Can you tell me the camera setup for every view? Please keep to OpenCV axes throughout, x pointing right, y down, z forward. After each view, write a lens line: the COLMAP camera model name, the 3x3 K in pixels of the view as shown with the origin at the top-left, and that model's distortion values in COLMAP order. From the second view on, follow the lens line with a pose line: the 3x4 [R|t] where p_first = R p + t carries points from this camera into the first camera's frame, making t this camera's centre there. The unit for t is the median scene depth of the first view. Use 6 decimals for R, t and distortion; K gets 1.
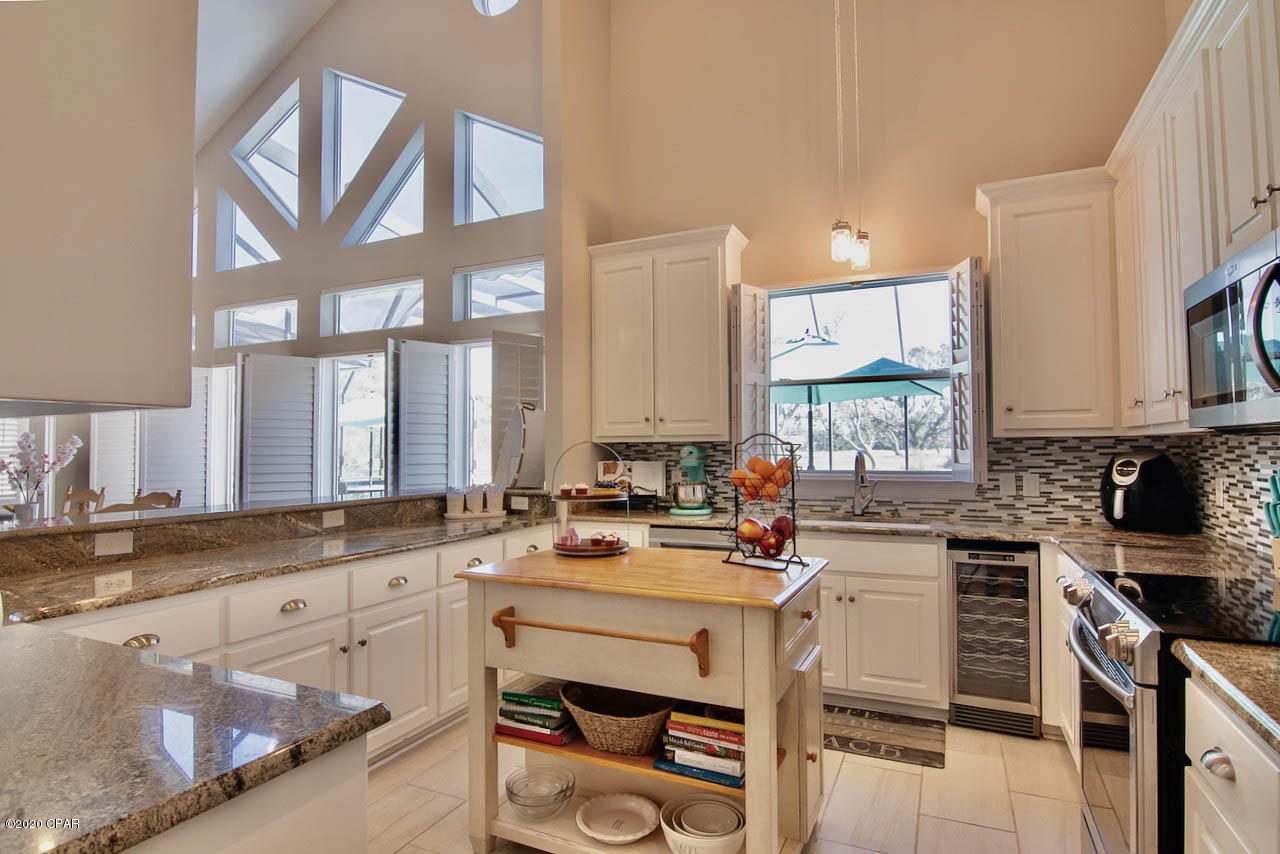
lens RADIAL K [[652.6, 0, 647.2], [0, 652.6, 427.1], [0, 0, 1]] dist [-0.015896, -0.002534]
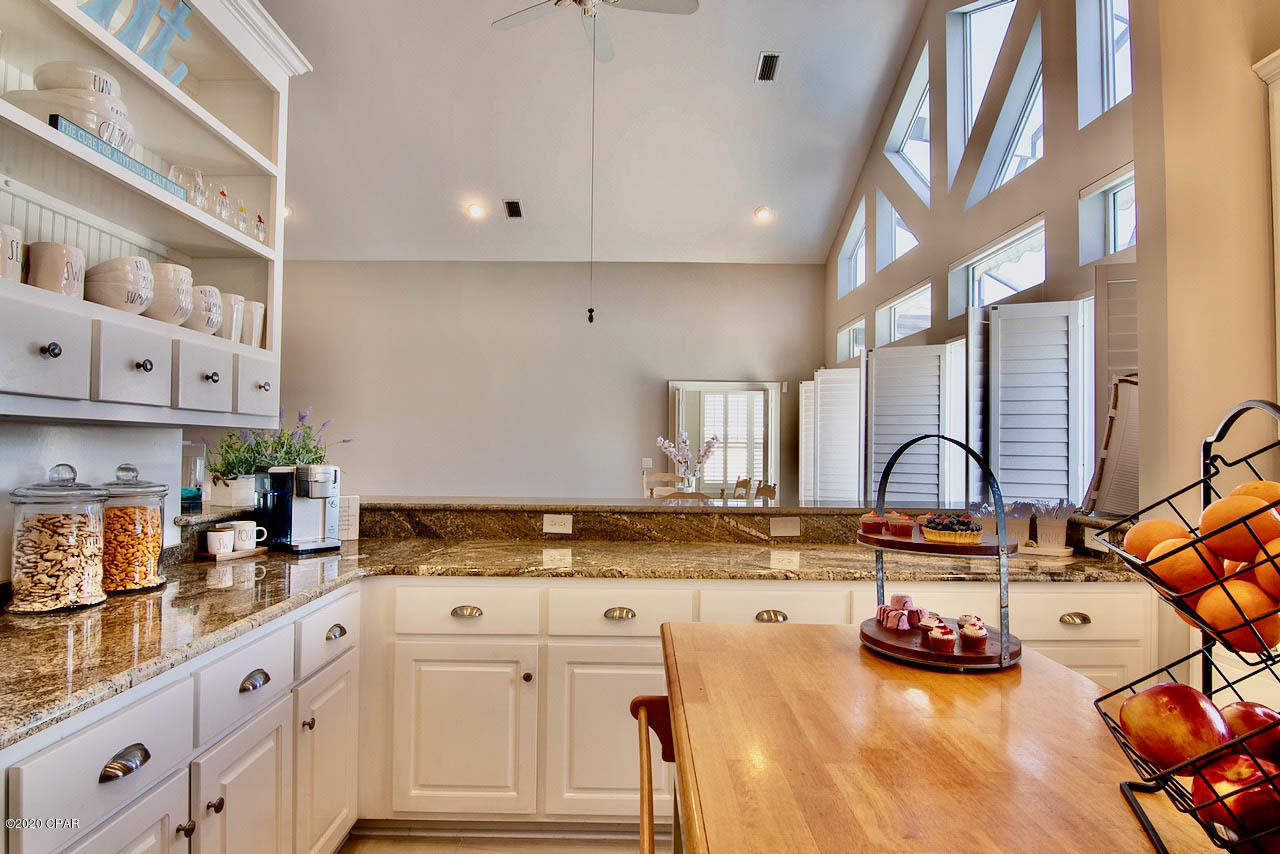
lens RADIAL K [[652.6, 0, 638.8], [0, 652.6, 430.8], [0, 0, 1]] dist [-0.015896, -0.002534]
pose [[0.420879, -0.007860, -0.907083, 0.213840], [0.015628, 0.999877, -0.001413, 0.011599], [0.906982, -0.013582, 0.420950, 0.444752]]
